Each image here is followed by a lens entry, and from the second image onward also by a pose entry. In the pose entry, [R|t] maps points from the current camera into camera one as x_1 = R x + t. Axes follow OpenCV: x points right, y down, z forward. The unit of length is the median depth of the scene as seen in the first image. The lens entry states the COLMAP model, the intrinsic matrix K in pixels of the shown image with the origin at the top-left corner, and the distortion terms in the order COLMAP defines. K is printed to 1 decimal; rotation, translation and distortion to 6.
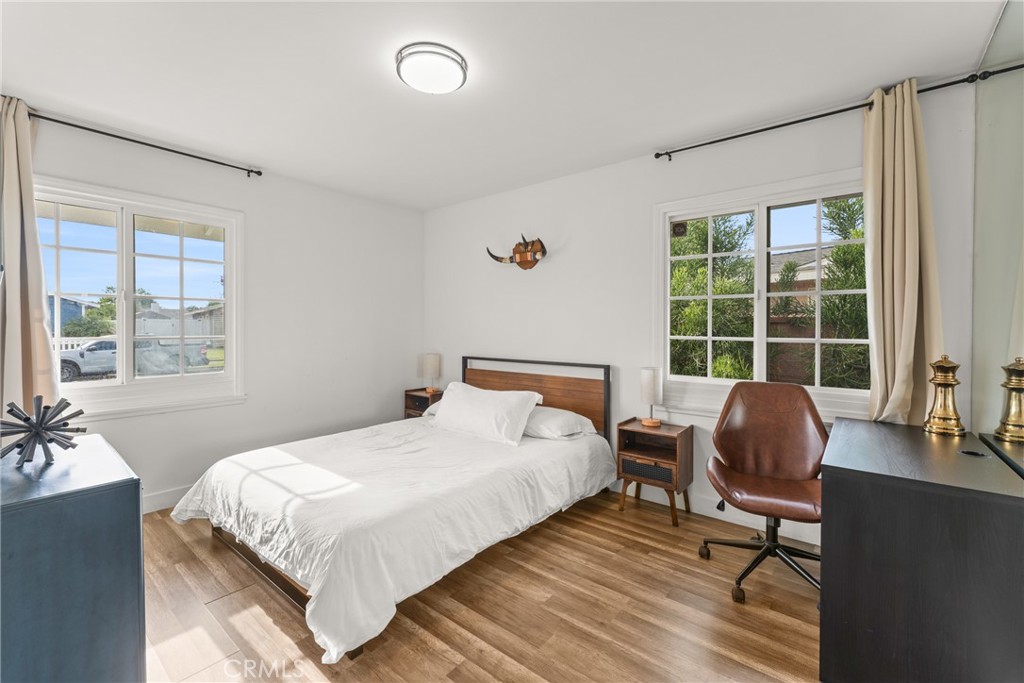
lens RADIAL K [[413.7, 0, 514.6], [0, 413.7, 331.7], [0, 0, 1]] dist [-0.000680, 0.000080]
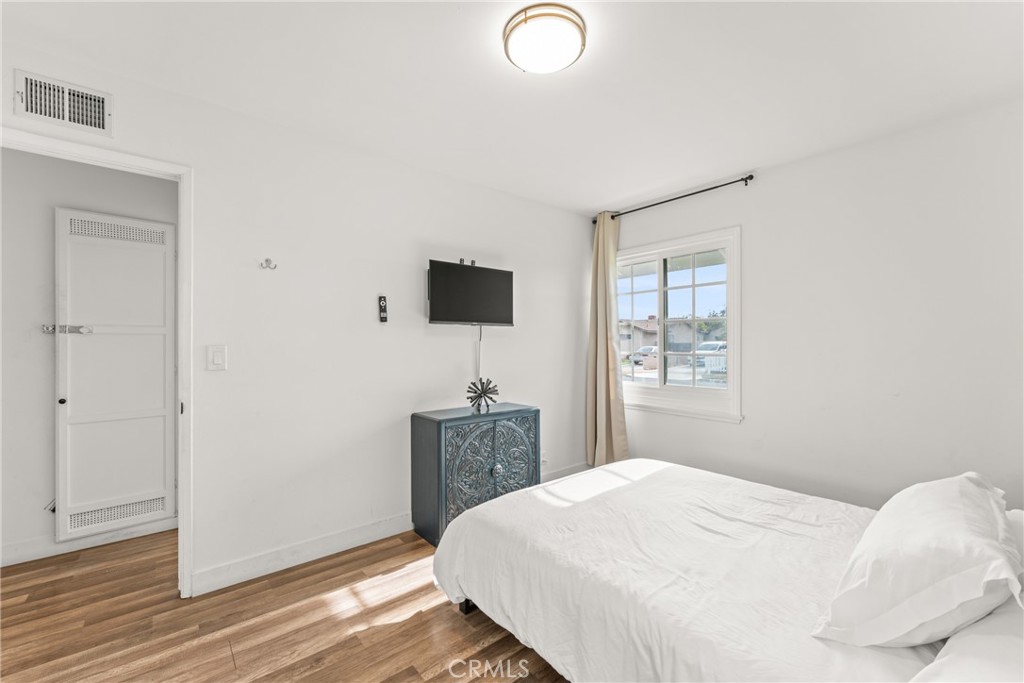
lens RADIAL K [[413.7, 0, 516.5], [0, 413.7, 345.6], [0, 0, 1]] dist [-0.000680, 0.000080]
pose [[-0.189483, -0.000297, -0.981884, 0.439252], [-0.006707, 0.999977, 0.000991, -0.007167], [0.981861, 0.006773, -0.189481, 0.758219]]
